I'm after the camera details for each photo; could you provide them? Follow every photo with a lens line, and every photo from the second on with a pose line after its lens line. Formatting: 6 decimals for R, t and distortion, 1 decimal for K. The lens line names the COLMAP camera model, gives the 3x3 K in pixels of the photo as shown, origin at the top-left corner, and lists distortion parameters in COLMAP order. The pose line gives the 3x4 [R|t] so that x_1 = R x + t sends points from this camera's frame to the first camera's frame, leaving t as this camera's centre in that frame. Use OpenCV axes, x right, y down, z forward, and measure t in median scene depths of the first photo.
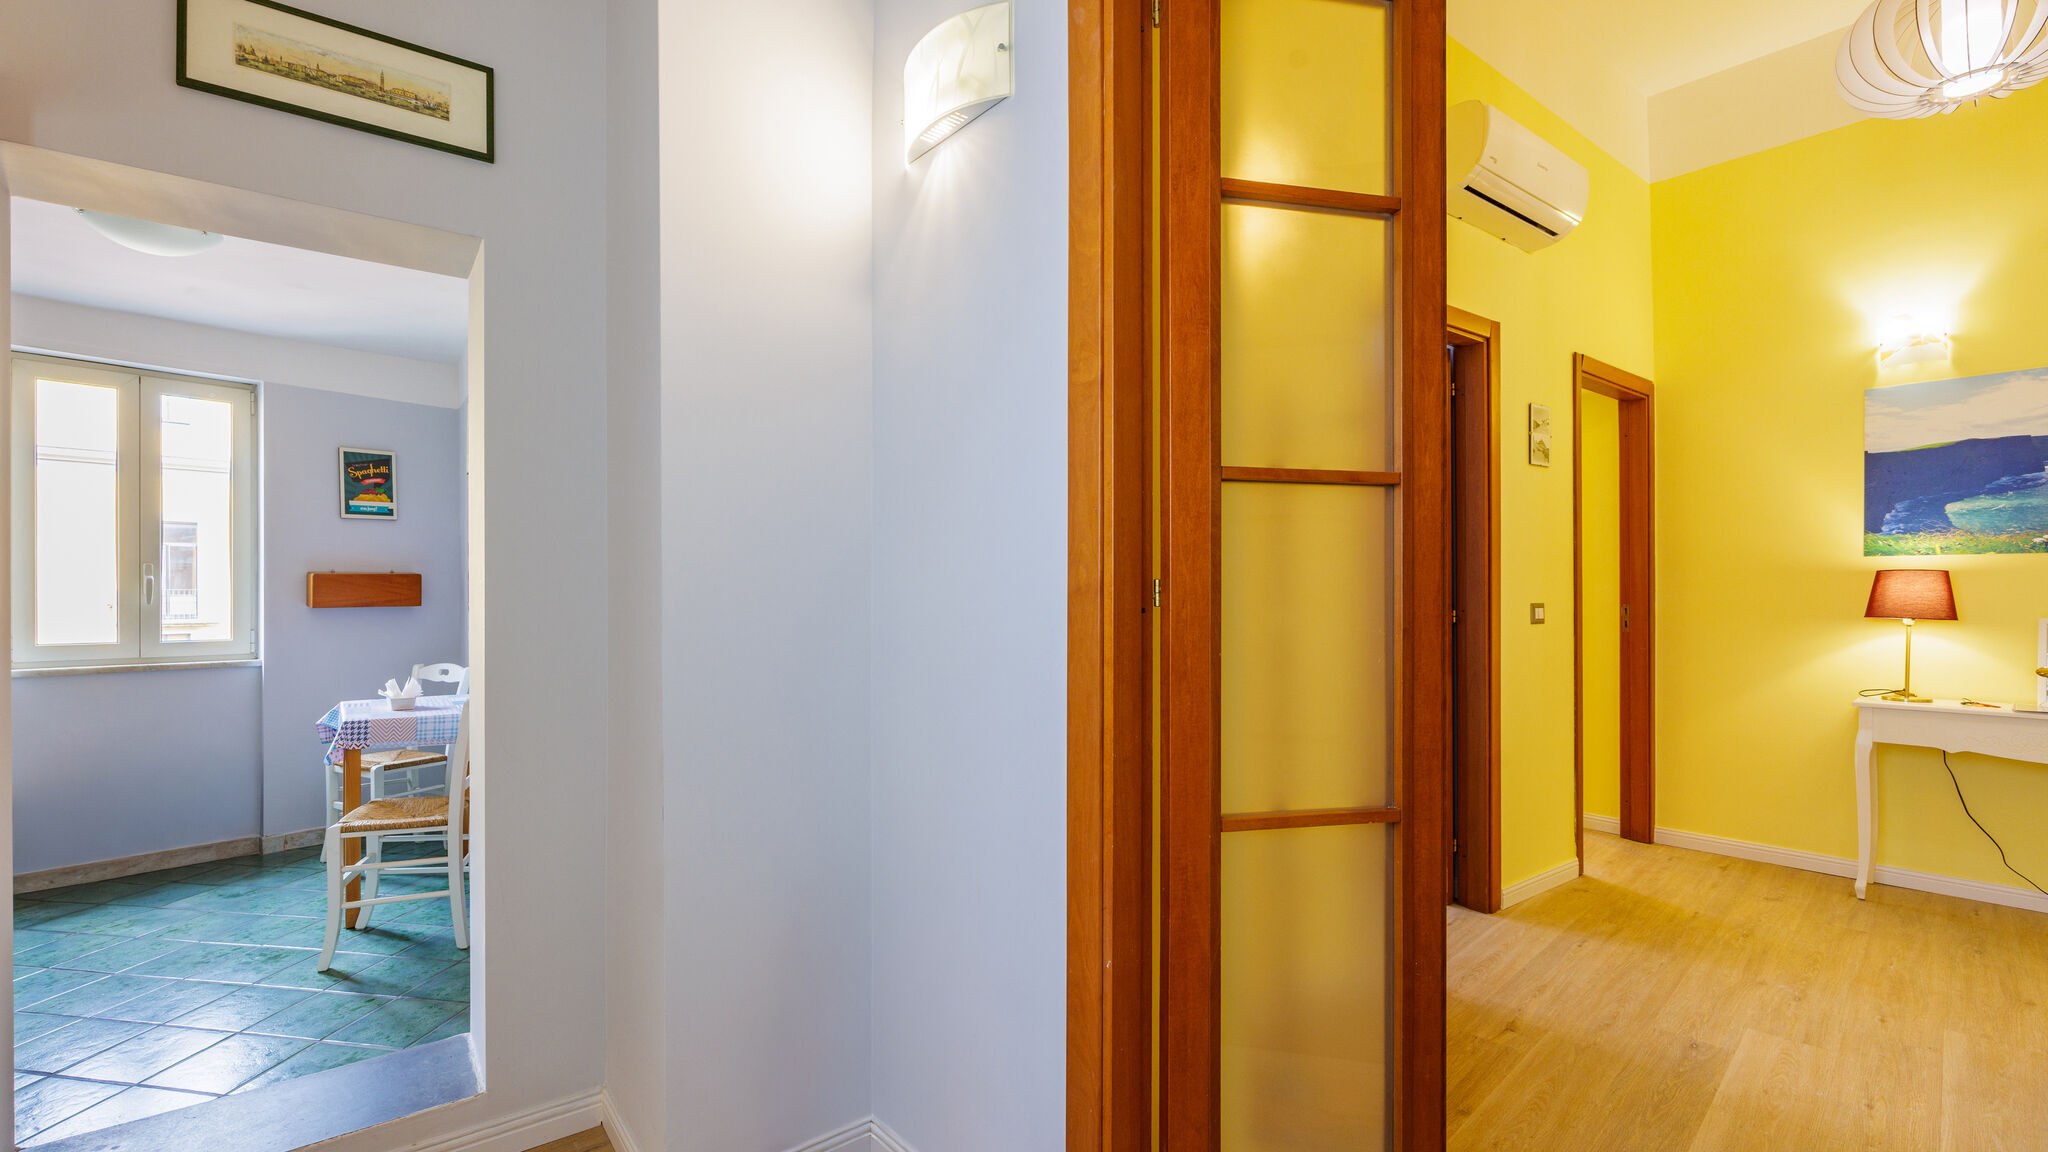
lens RADIAL K [[864.0, 0, 968.8], [0, 864.0, 602.7], [0, 0, 1]] dist [-0.008605, 0.001169]
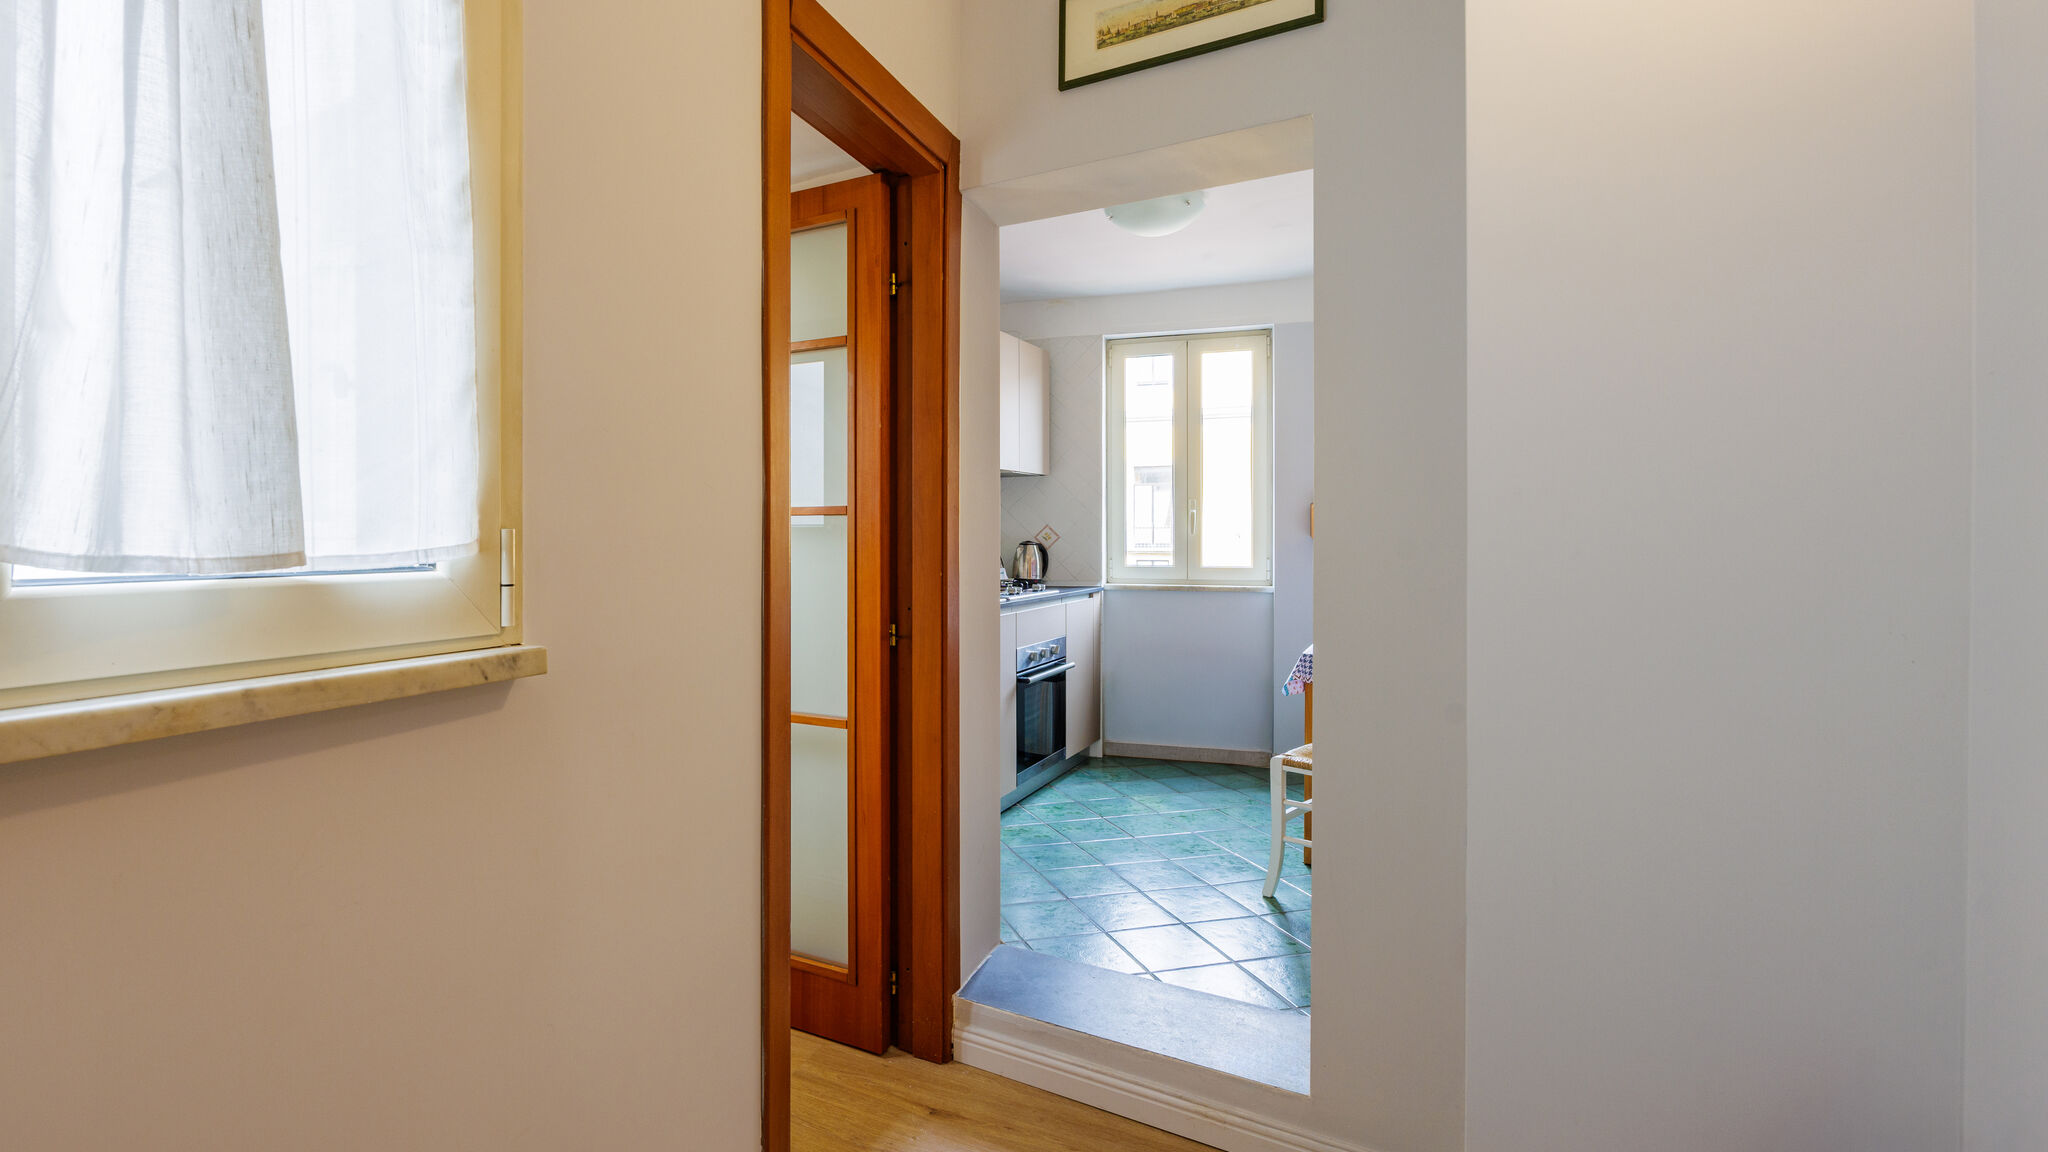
lens RADIAL K [[938.1, 0, 861.8], [0, 938.1, 537.7], [0, 0, 1]] dist [-0.000722, -0.000636]
pose [[0.375782, 0.006427, -0.926686, 0.060618], [-0.002159, 0.999979, 0.006060, -0.000047], [0.926705, -0.000277, 0.375789, 0.094156]]
